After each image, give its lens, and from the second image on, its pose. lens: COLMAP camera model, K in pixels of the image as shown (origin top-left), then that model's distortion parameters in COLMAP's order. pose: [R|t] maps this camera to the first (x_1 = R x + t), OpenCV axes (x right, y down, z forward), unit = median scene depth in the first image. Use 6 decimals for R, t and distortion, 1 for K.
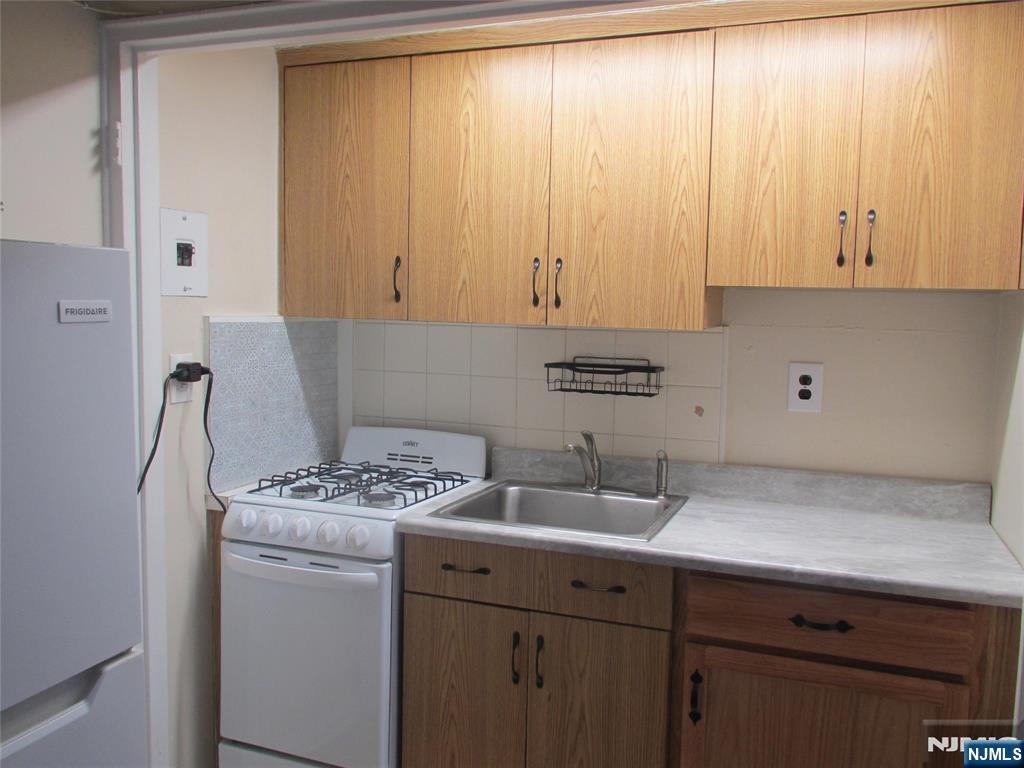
lens RADIAL K [[862.7, 0, 513.7], [0, 862.7, 378.9], [0, 0, 1]] dist [-0.016279, -0.008320]
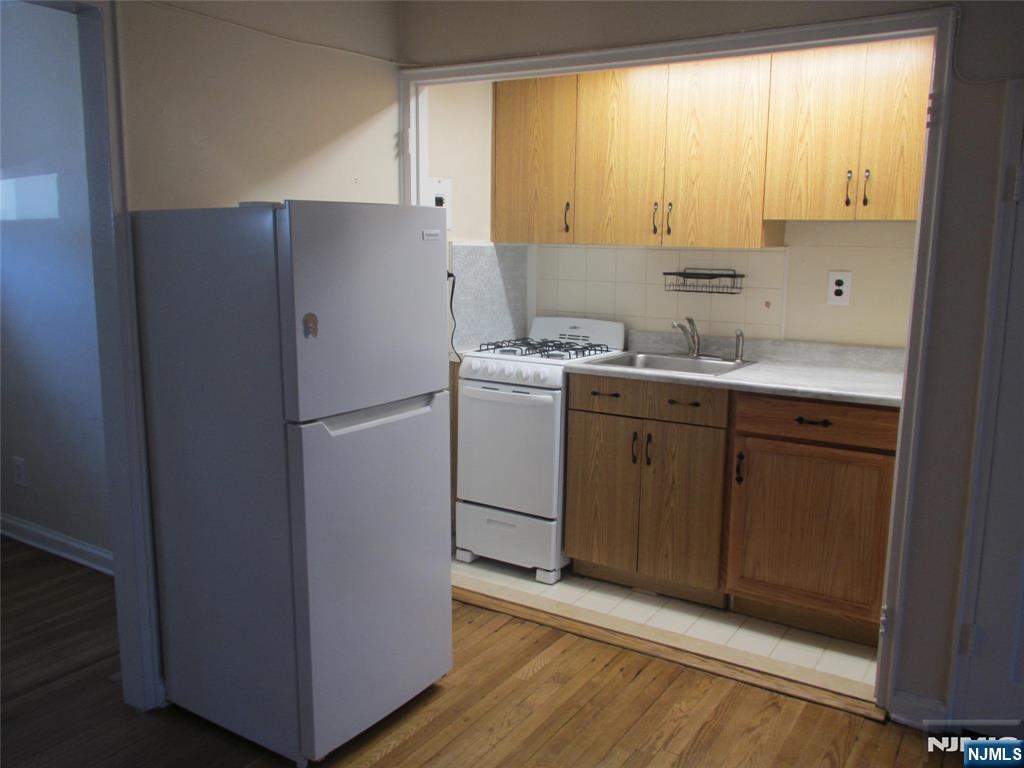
lens RADIAL K [[862.7, 0, 515.8], [0, 862.7, 386.7], [0, 0, 1]] dist [-0.016279, -0.008320]
pose [[0.981159, 0.024699, -0.191618, 0.088890], [-0.008553, 0.996375, 0.084634, 0.064878], [0.193013, -0.081400, 0.977814, -0.629303]]
